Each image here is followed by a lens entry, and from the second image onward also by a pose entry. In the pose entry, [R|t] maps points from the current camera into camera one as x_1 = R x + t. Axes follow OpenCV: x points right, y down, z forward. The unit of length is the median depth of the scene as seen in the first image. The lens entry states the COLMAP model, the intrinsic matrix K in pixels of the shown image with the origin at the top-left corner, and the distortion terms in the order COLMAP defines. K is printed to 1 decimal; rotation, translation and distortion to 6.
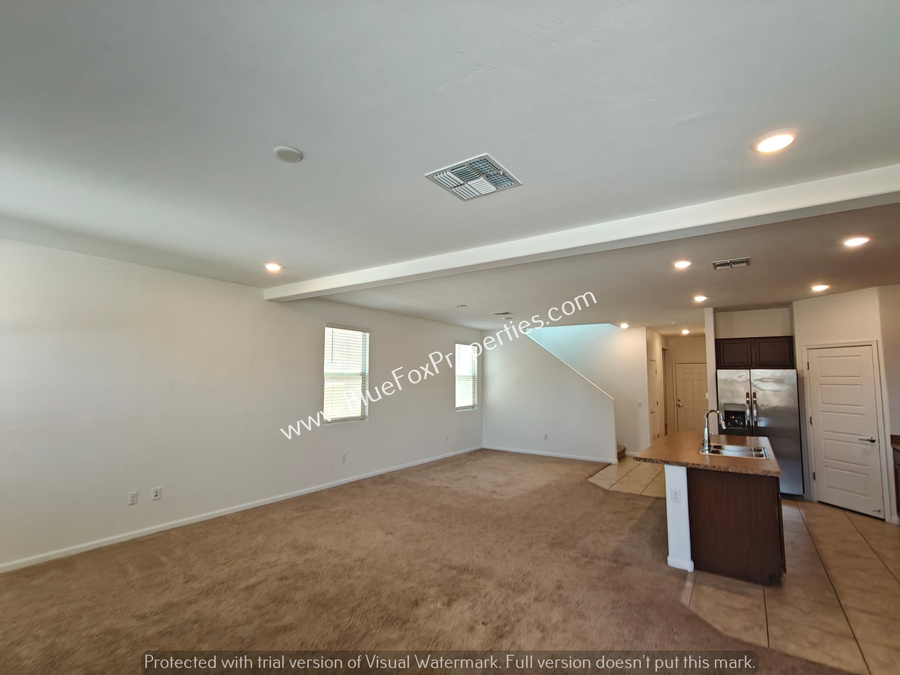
lens RADIAL K [[424.6, 0, 449.0], [0, 424.6, 340.0], [0, 0, 1]] dist [0.001262, -0.000309]
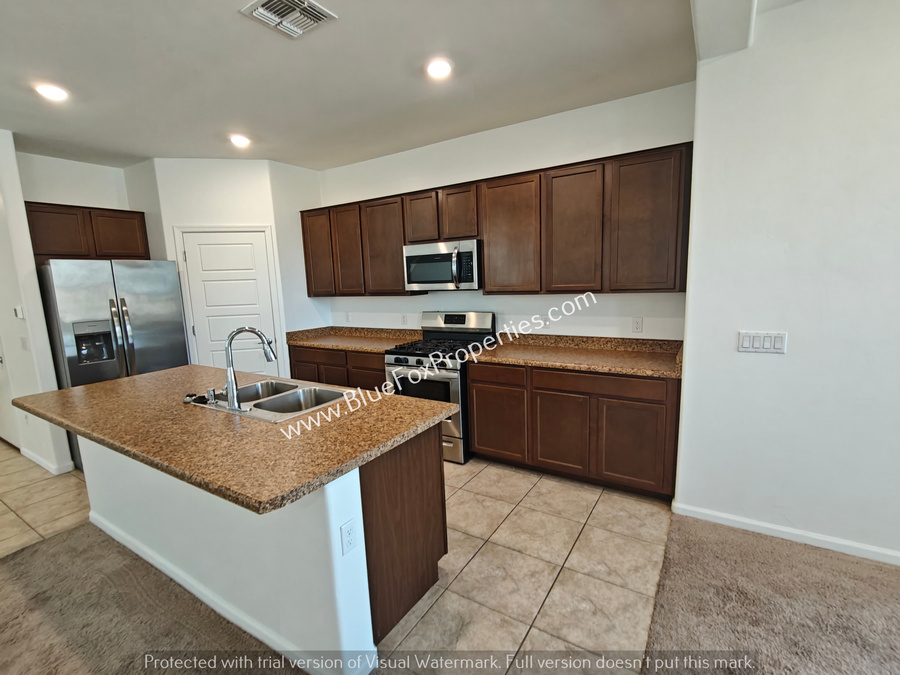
lens RADIAL K [[424.6, 0, 450.1], [0, 424.6, 338.9], [0, 0, 1]] dist [0.001262, -0.000309]
pose [[-0.044657, -0.160339, 0.986051, 0.086691], [-0.061163, 0.985623, 0.157499, 0.057277], [-0.997128, -0.053277, -0.053821, 0.566394]]
